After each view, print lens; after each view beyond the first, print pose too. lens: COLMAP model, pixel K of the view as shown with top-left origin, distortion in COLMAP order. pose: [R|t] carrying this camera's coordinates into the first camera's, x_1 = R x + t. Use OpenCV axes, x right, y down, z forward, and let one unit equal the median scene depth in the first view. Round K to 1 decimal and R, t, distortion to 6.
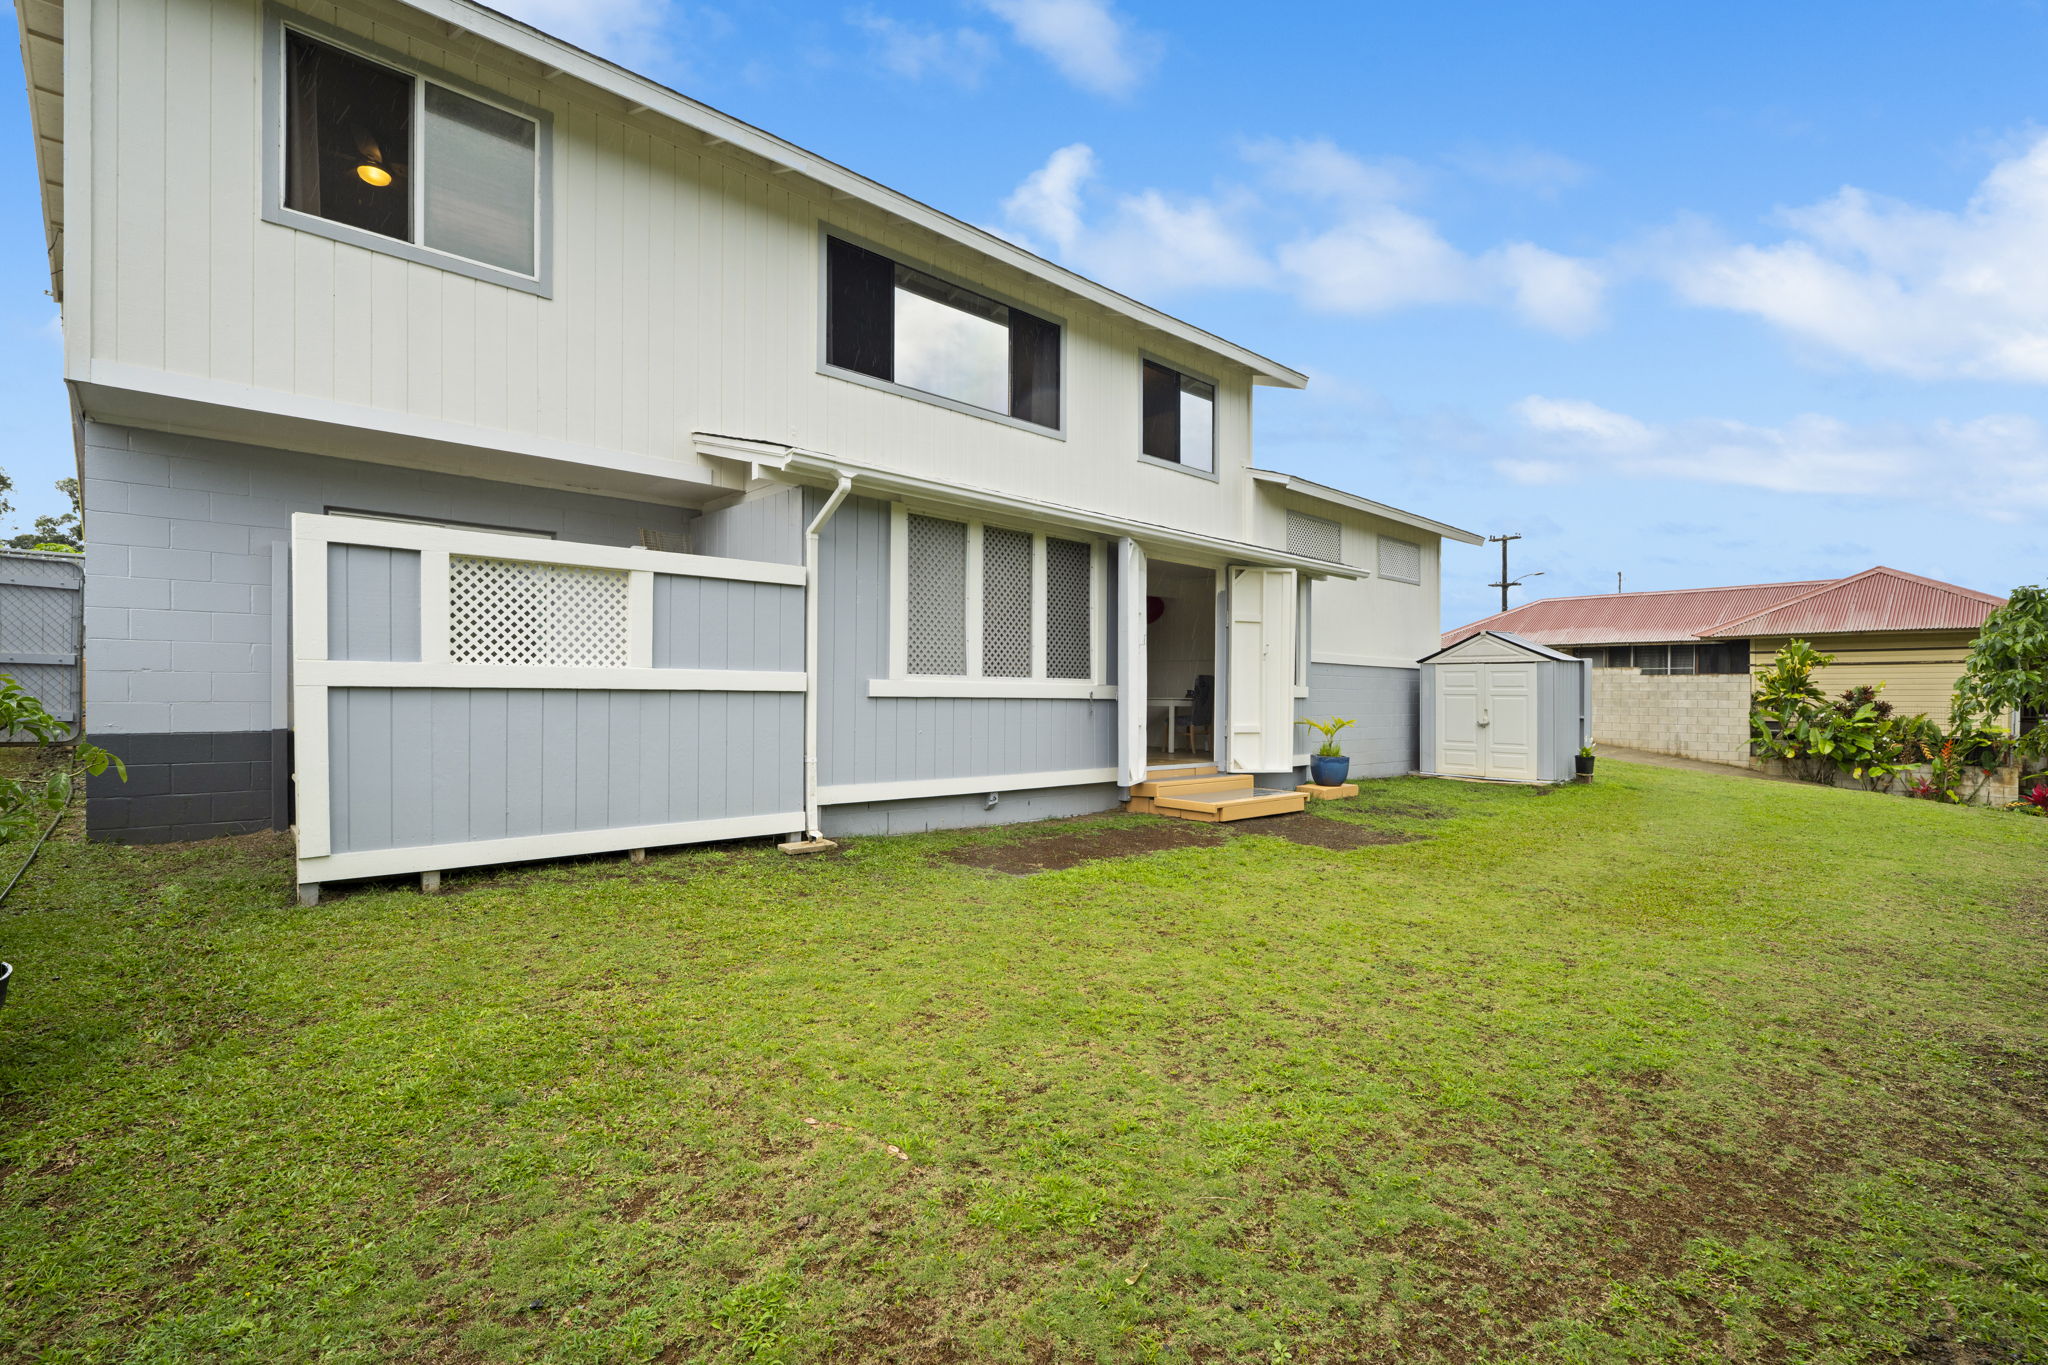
lens RADIAL K [[841.5, 0, 1024.0], [0, 841.5, 682.5], [0, 0, 1]] dist [0.000312, 0.000118]
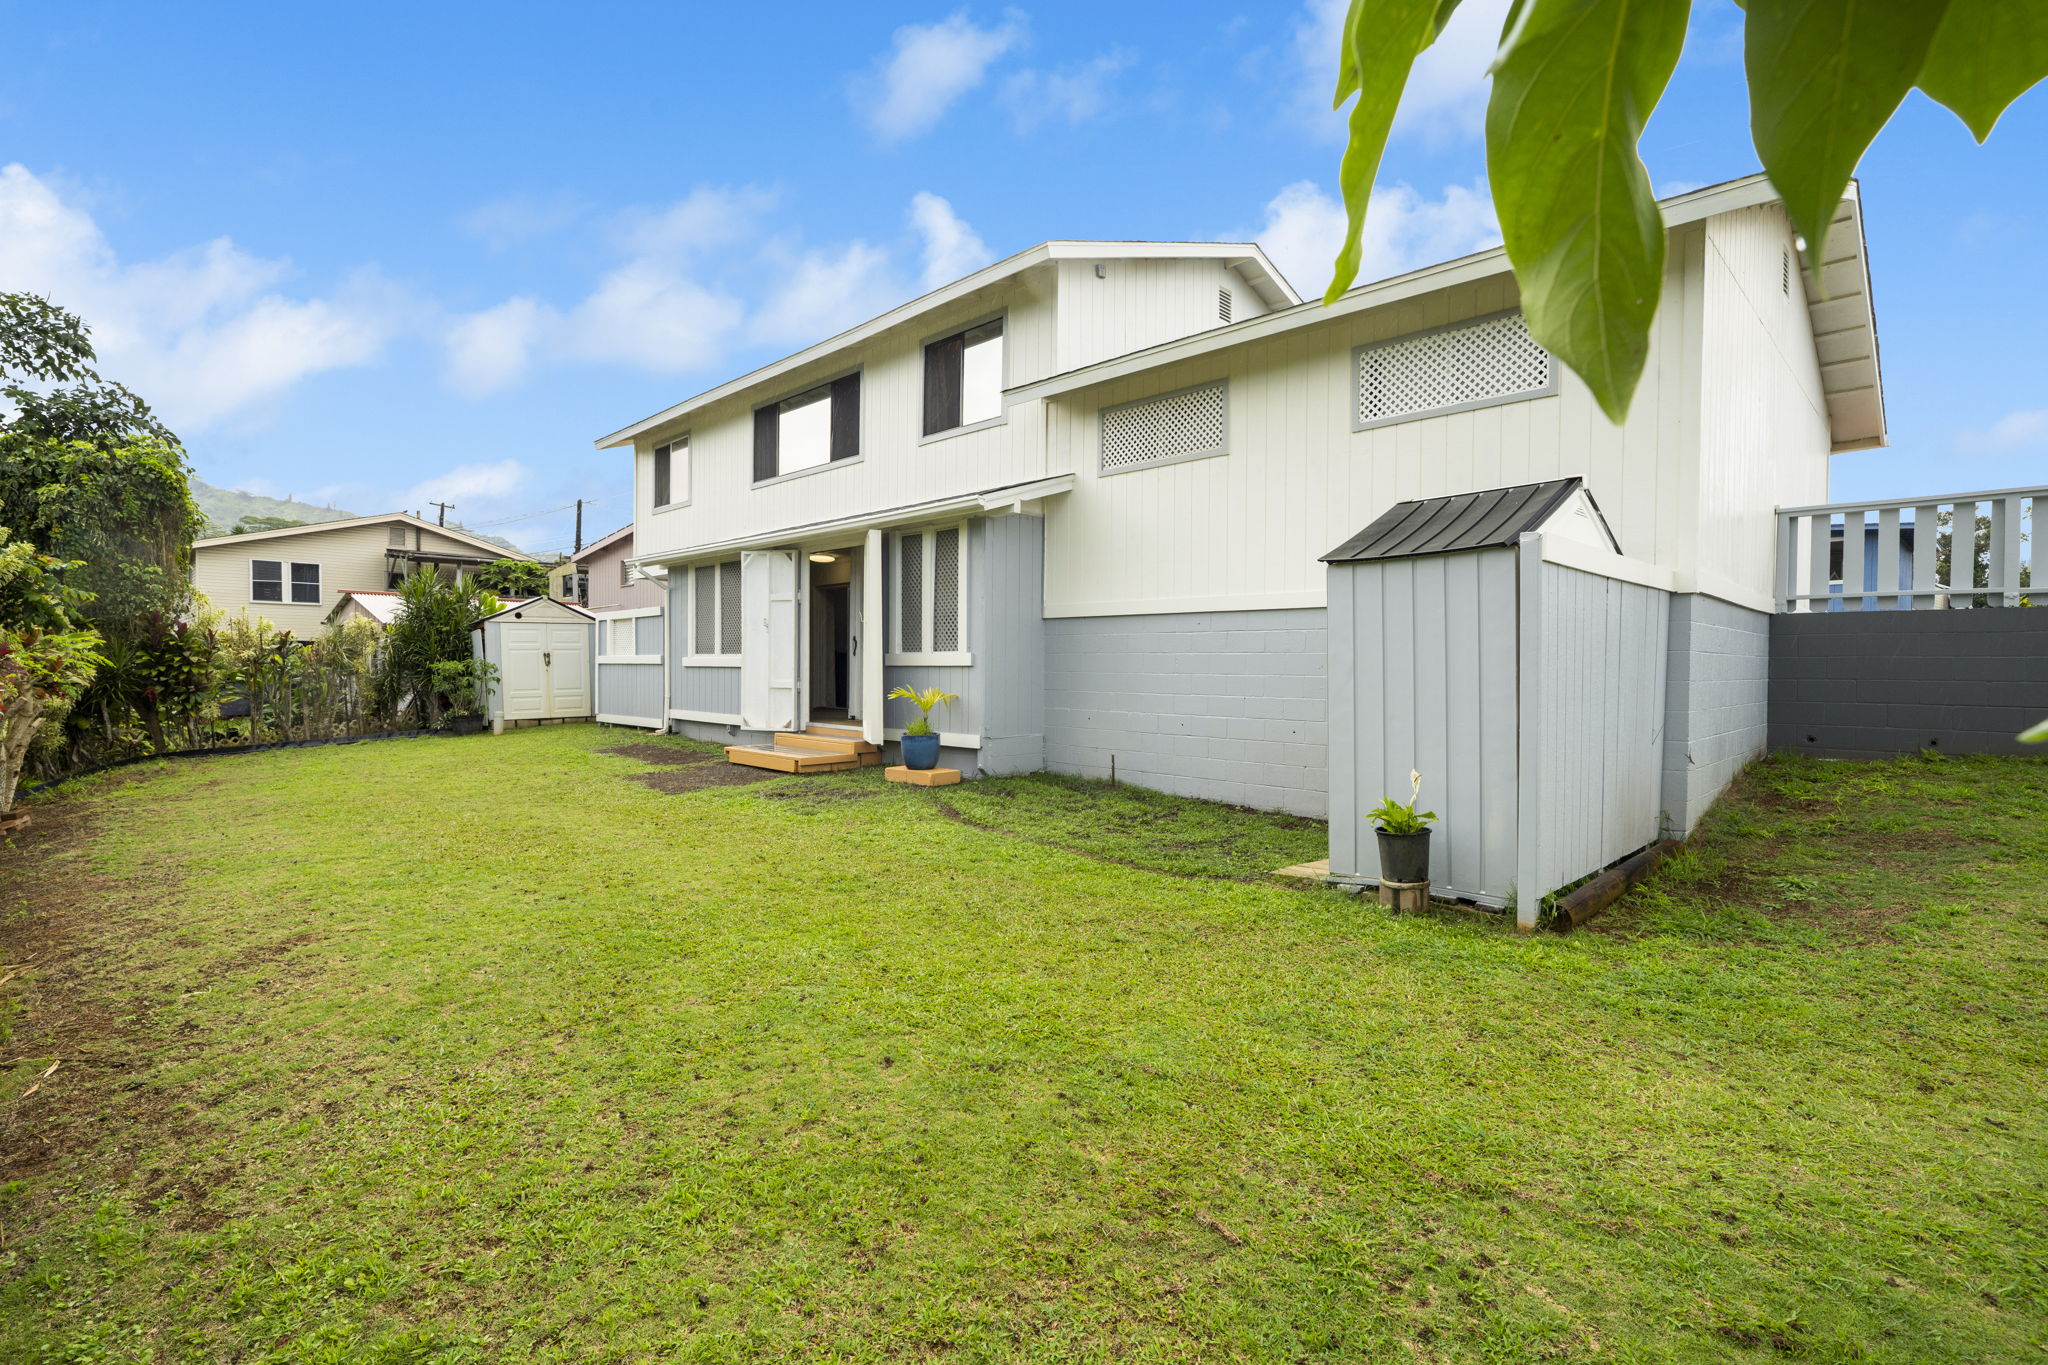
lens RADIAL K [[841.5, 0, 1024.0], [0, 841.5, 682.5], [0, 0, 1]] dist [0.000312, 0.000118]
pose [[0.137704, -0.002743, -0.990470, 1.253292], [-0.002146, 0.999993, -0.003068, 0.039700], [0.990471, 0.002548, 0.137697, 1.023624]]
